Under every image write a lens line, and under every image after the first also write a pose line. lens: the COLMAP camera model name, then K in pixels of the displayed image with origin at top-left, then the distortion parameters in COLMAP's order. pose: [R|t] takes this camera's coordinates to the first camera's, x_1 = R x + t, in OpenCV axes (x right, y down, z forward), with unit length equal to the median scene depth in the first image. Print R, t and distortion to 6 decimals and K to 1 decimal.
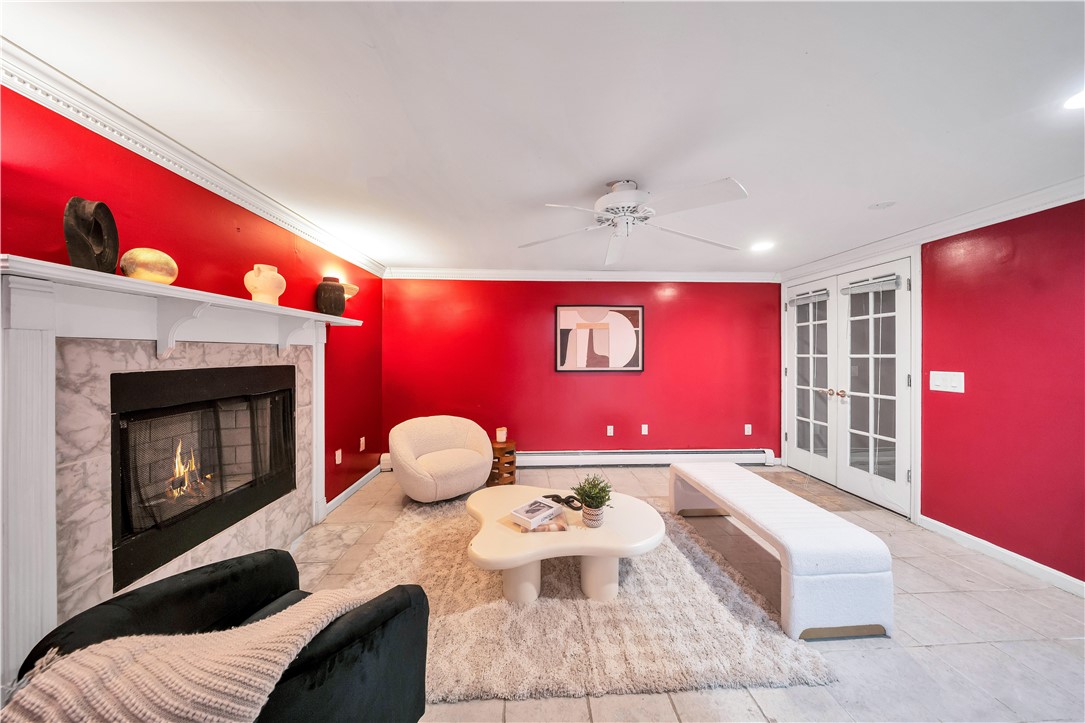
lens RADIAL K [[326.7, 0, 544.7], [0, 326.7, 355.0], [0, 0, 1]] dist [-0.001419, -0.000511]
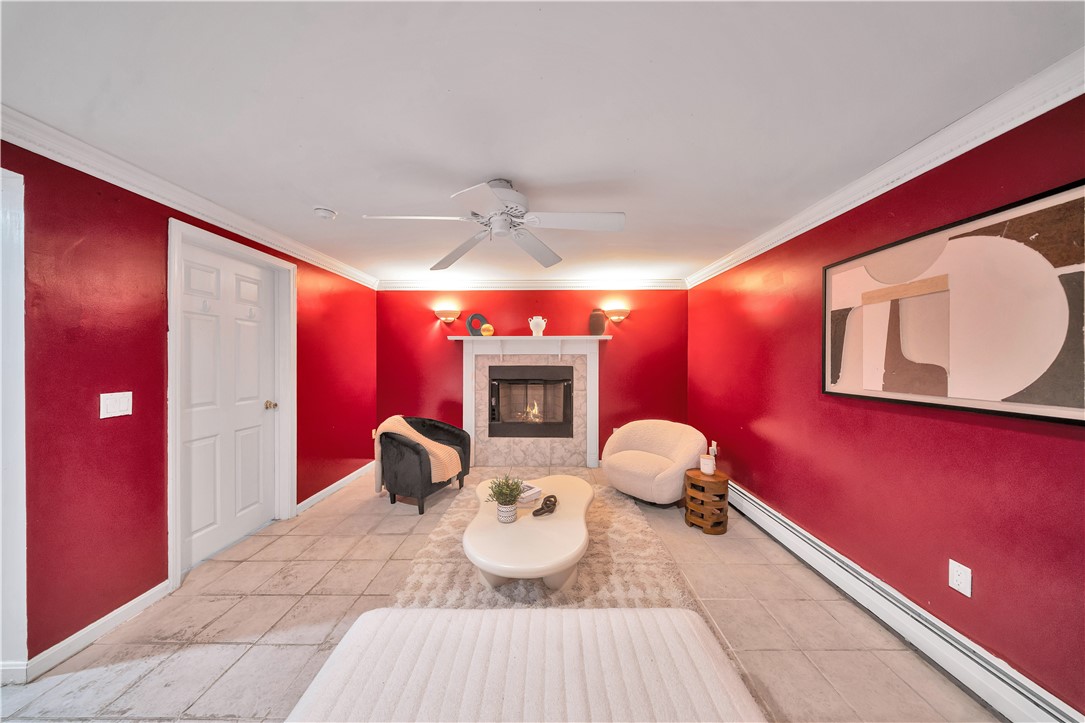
lens RADIAL K [[326.7, 0, 554.0], [0, 326.7, 360.9], [0, 0, 1]] dist [-0.001419, -0.000511]
pose [[-0.042345, 0.001545, -0.999102, 1.137697], [-0.005190, 0.999985, 0.001767, 0.000332], [0.999090, 0.005261, -0.042336, 1.140269]]
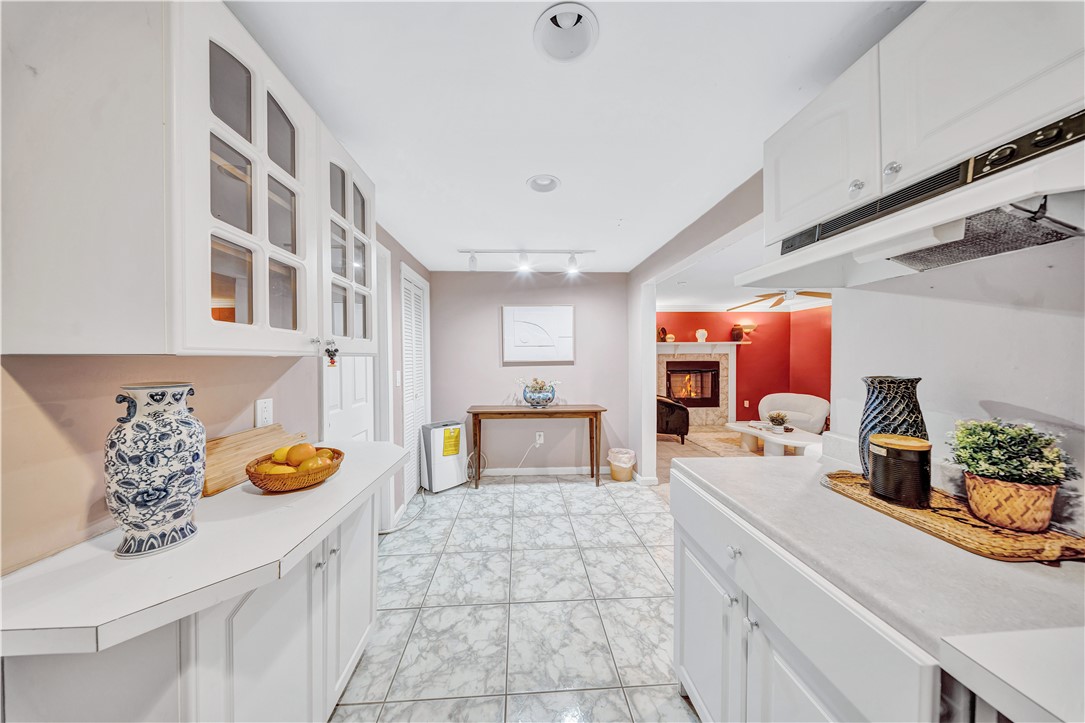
lens RADIAL K [[326.7, 0, 530.7], [0, 326.7, 359.5], [0, 0, 1]] dist [-0.001419, -0.000511]
pose [[0.004236, 0.002391, -0.999988, 2.244232], [0.000407, 0.999997, 0.002392, 0.012093], [0.999991, -0.000417, 0.004235, -0.660690]]
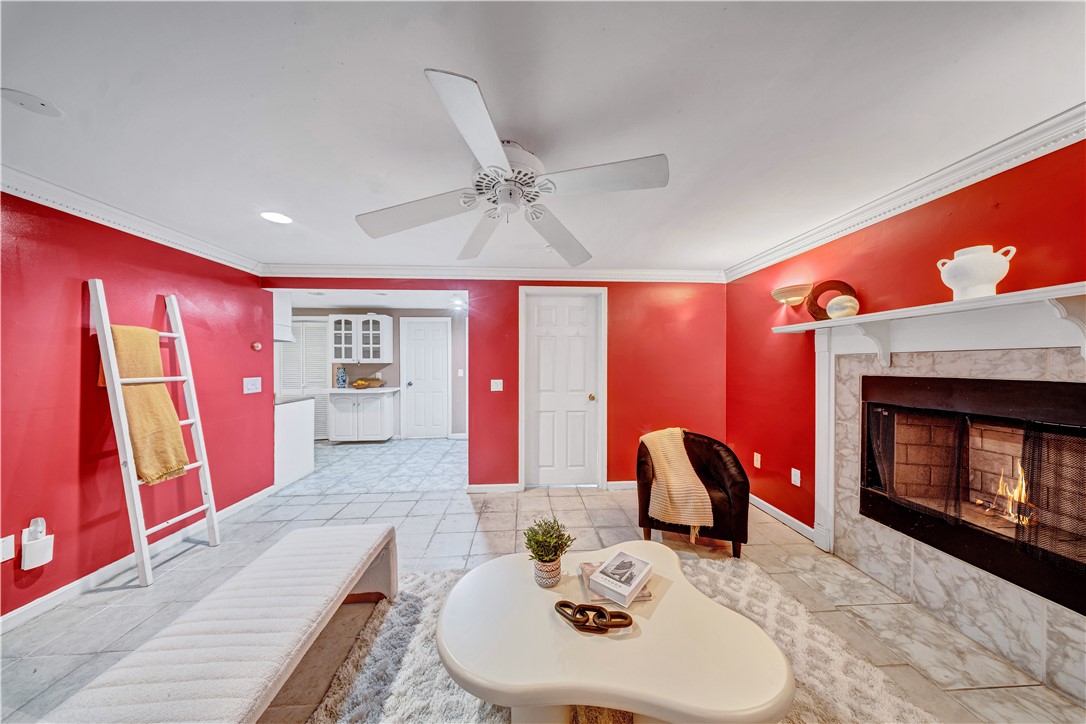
lens RADIAL K [[327.0, 0, 541.2], [0, 327.0, 363.7], [0, 0, 1]] dist [-0.001419, -0.000511]
pose [[-0.999990, -0.001905, 0.004045, 0.151566], [-0.001888, 0.999989, 0.004199, -0.003154], [-0.004053, 0.004191, -0.999983, 1.696840]]
